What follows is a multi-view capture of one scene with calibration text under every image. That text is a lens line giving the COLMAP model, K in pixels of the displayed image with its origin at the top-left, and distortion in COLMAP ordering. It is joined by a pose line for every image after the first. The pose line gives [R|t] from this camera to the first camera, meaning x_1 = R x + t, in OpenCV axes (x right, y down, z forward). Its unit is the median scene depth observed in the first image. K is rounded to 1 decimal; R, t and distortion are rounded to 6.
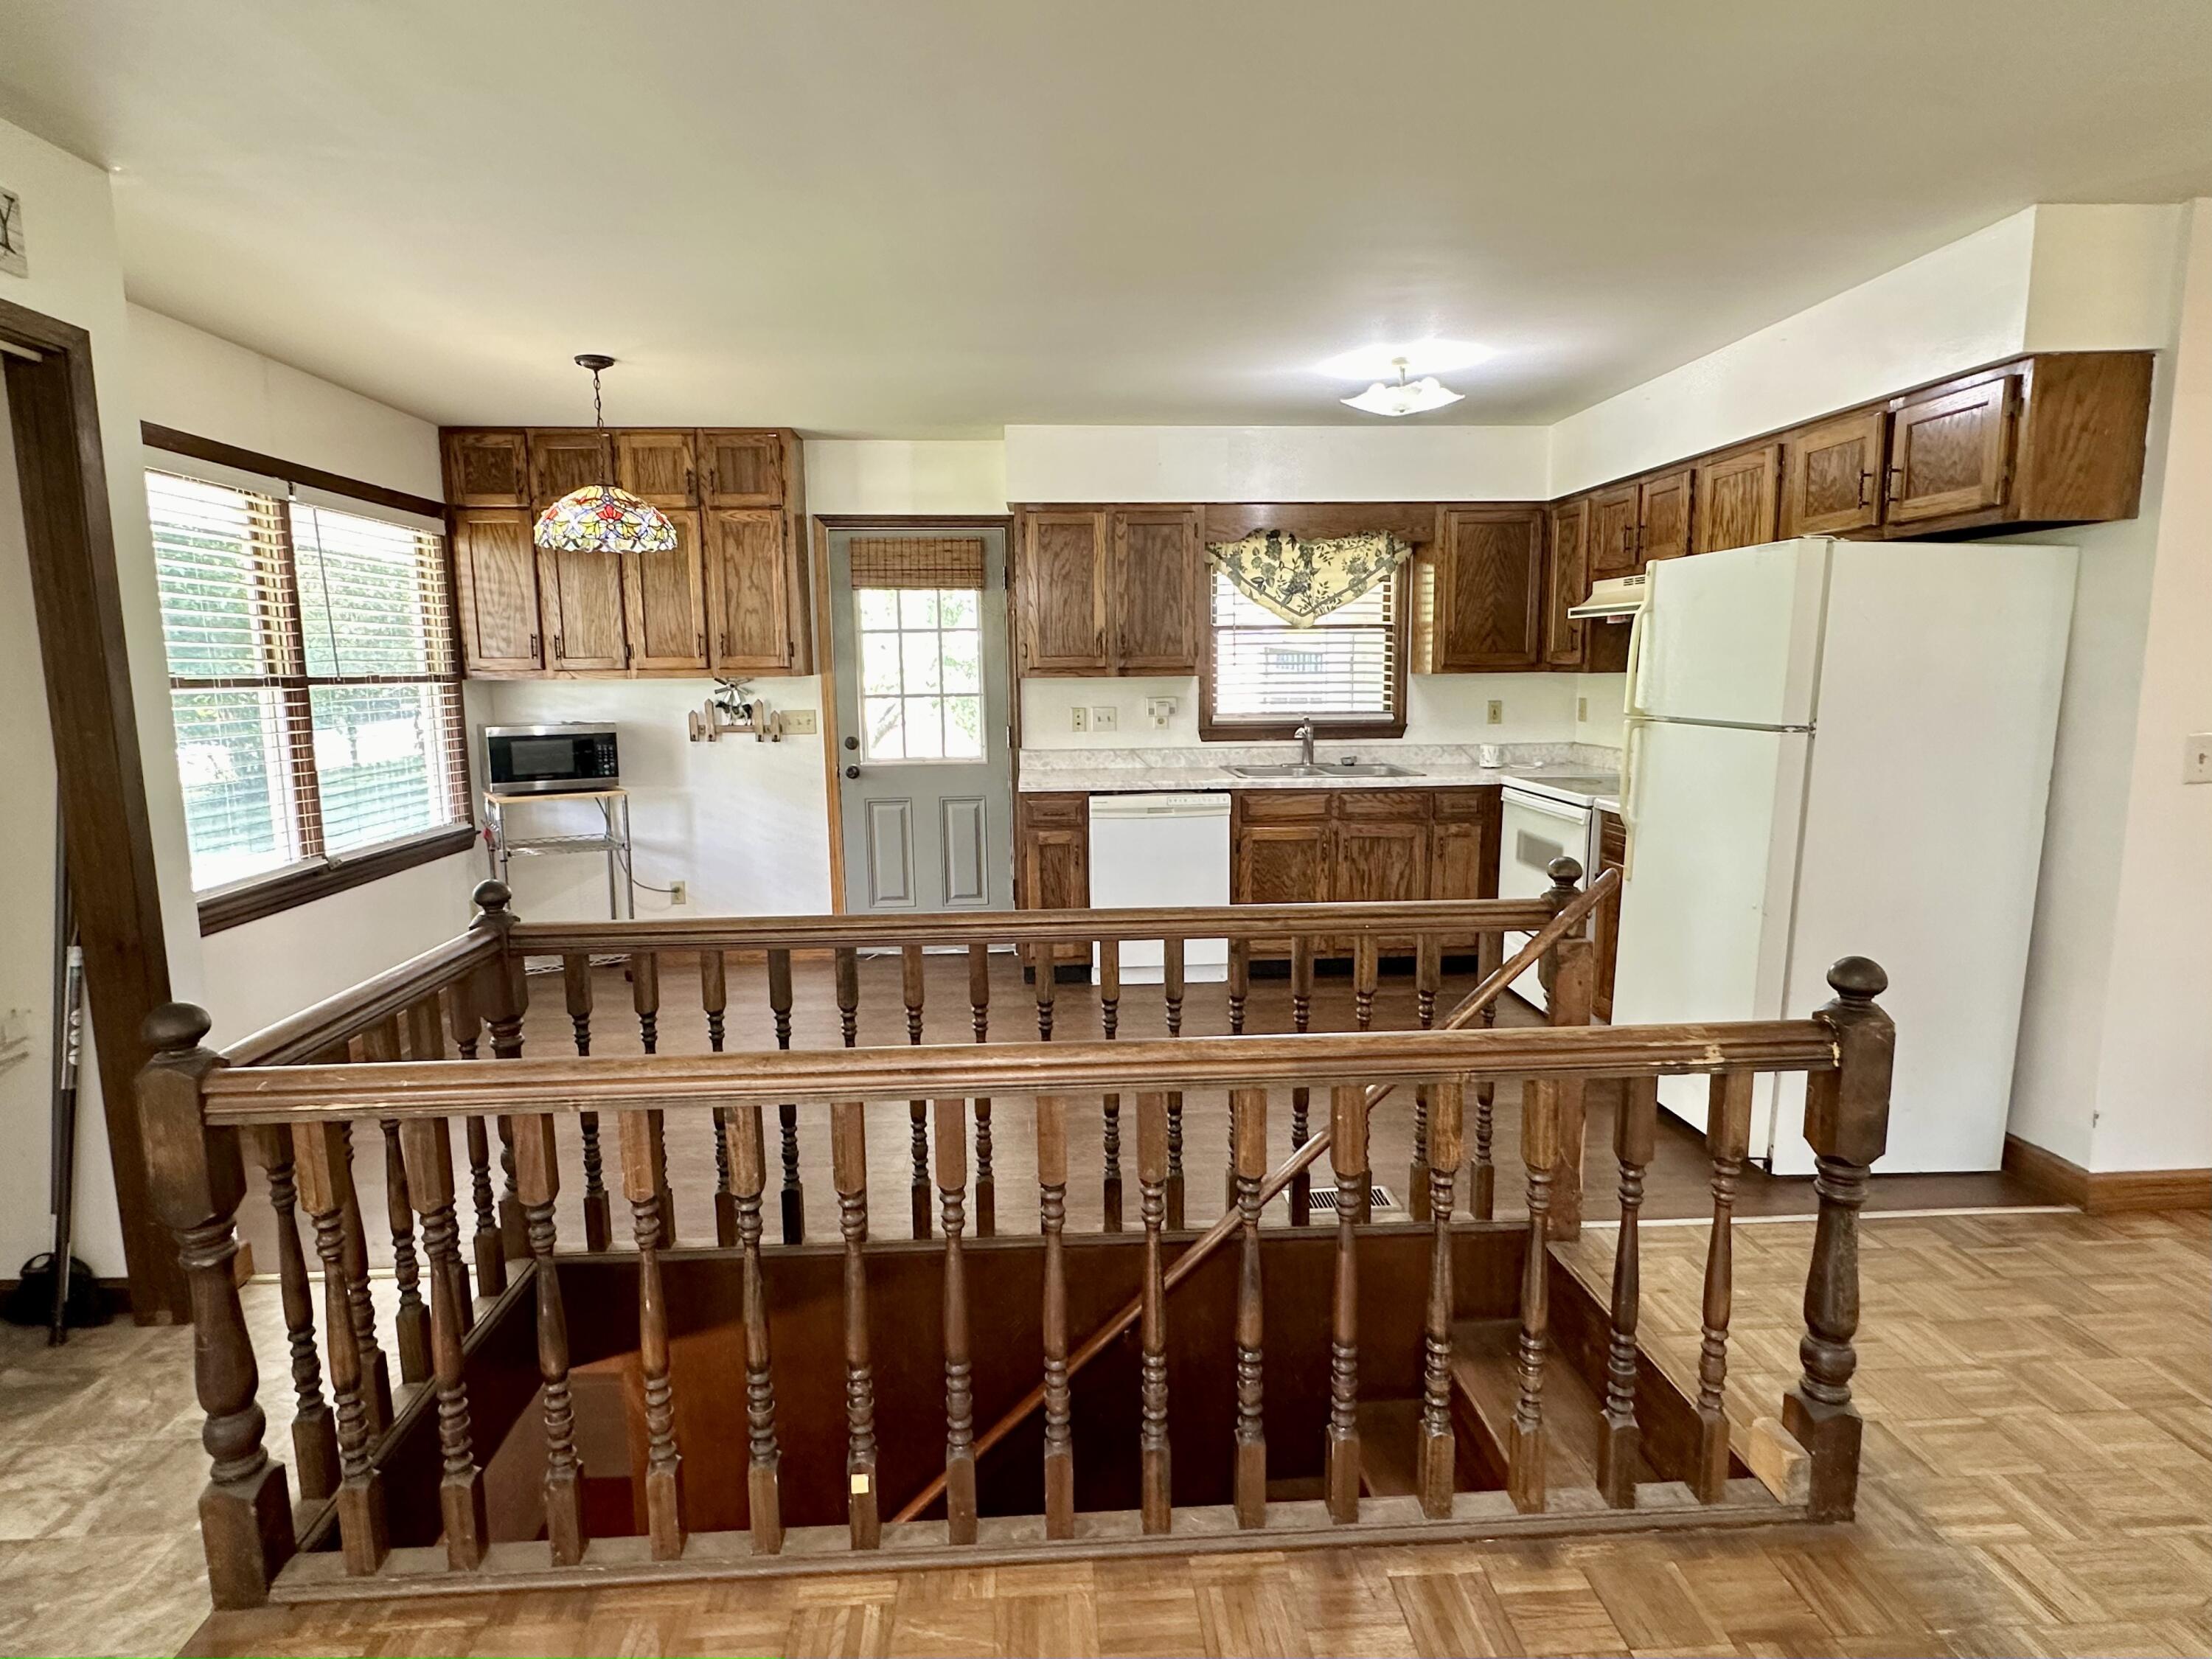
lens RADIAL K [[1136.7, 0, 1087.4], [0, 1136.7, 841.2], [0, 0, 1]] dist [-0.006725, 0.002669]
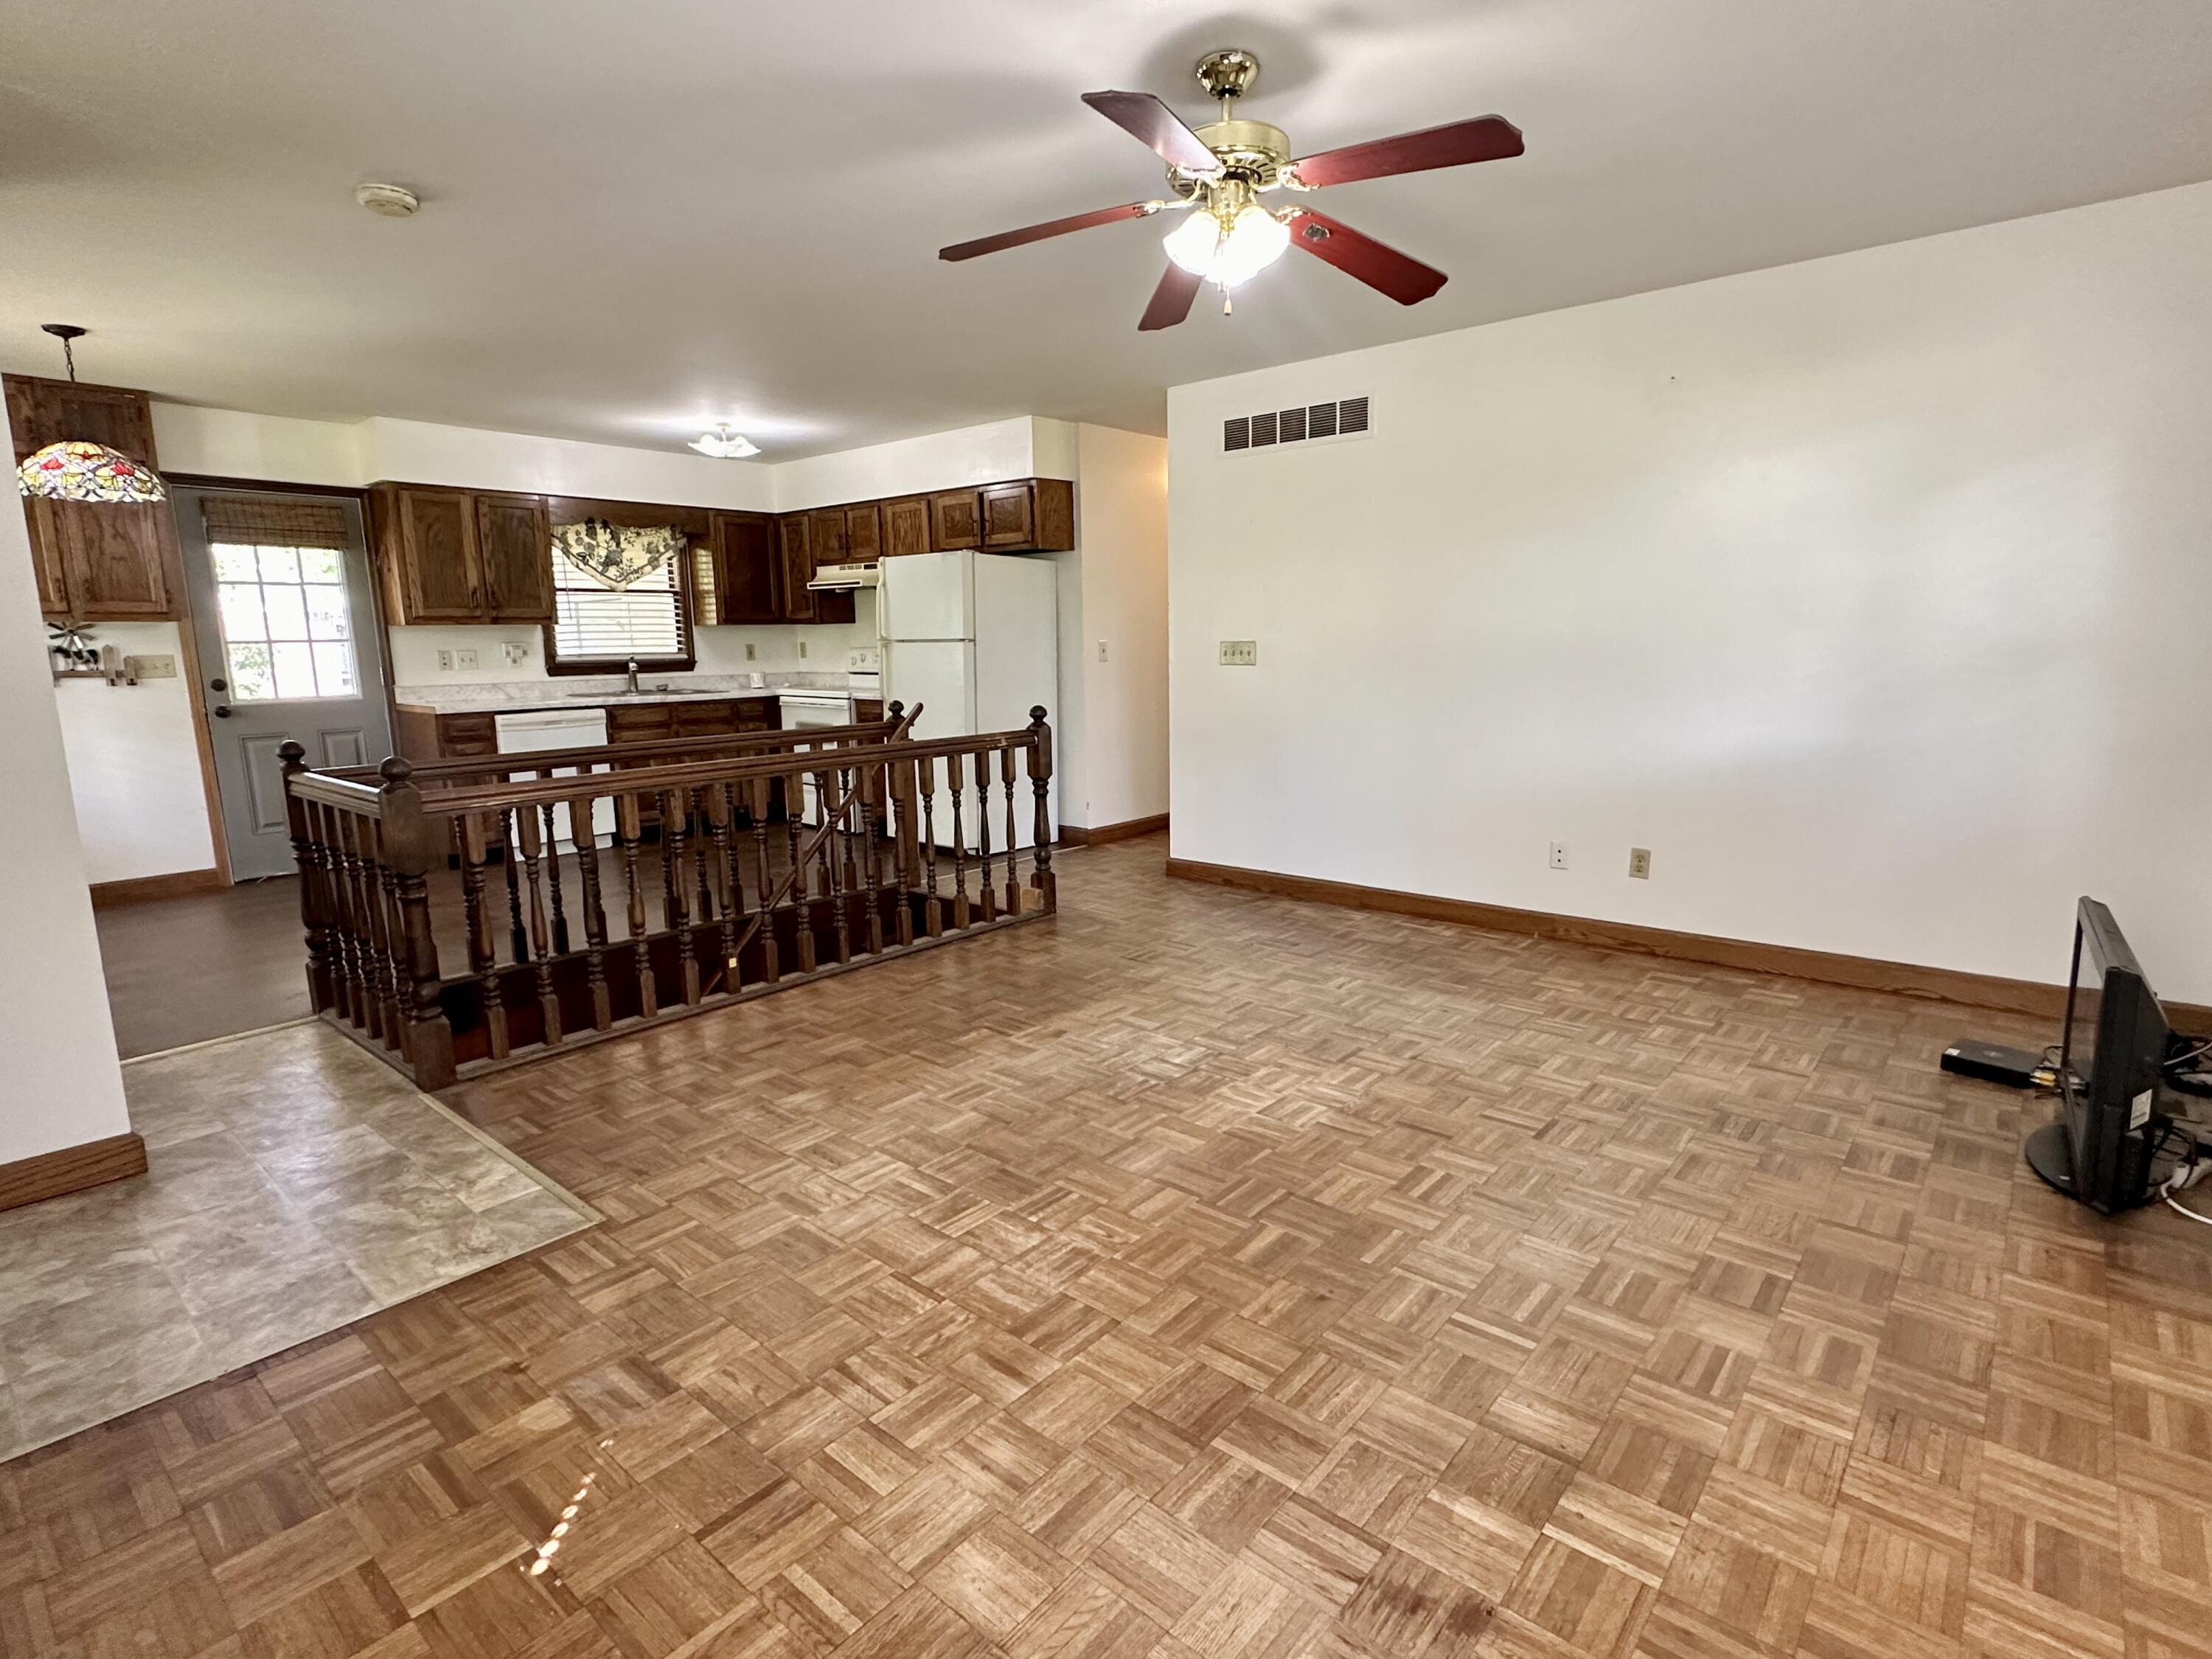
lens RADIAL K [[1136.7, 0, 1106.0], [0, 1136.7, 830.1], [0, 0, 1]] dist [-0.006725, 0.002669]
pose [[0.689278, -0.119474, 0.714578, -0.432946], [0.116856, 0.991729, 0.053095, 0.096970], [-0.715011, 0.046906, 0.697538, -0.371505]]
